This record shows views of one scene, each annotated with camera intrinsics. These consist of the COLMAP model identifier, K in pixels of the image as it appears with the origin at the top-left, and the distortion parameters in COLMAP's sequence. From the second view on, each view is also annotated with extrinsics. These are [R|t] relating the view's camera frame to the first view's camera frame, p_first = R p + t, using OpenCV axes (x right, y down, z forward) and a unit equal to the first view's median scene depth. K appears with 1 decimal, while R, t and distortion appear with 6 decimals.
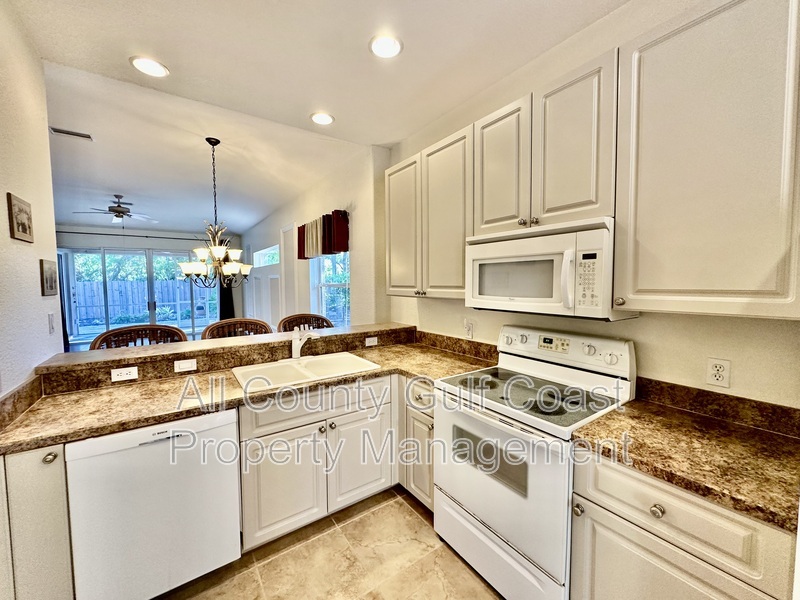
lens RADIAL K [[318.7, 0, 400.4], [0, 318.7, 298.5], [0, 0, 1]] dist [-0.001186, -0.000292]
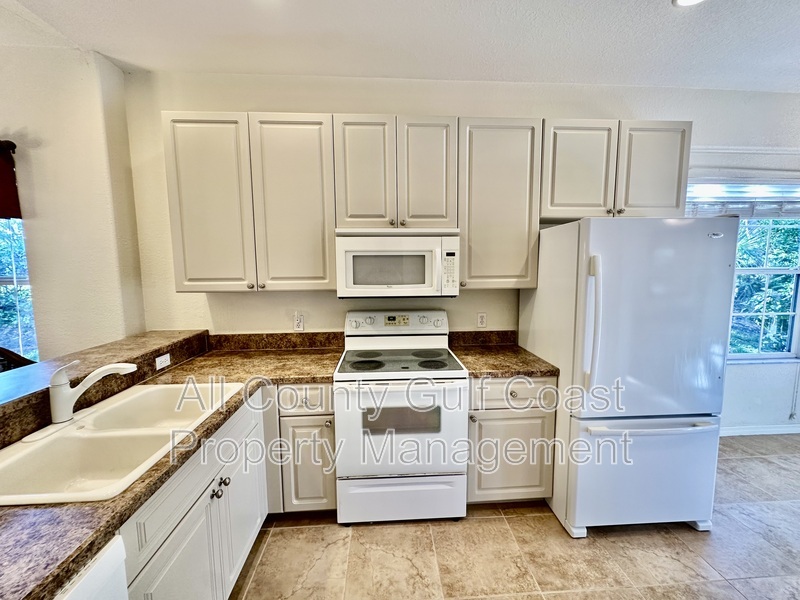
lens RADIAL K [[318.7, 0, 400.7], [0, 318.7, 298.9], [0, 0, 1]] dist [-0.001186, -0.000292]
pose [[0.525865, -0.083840, 0.846426, -0.578086], [0.051630, 0.996442, 0.066623, -0.026859], [-0.848999, 0.008666, 0.528323, 0.305981]]
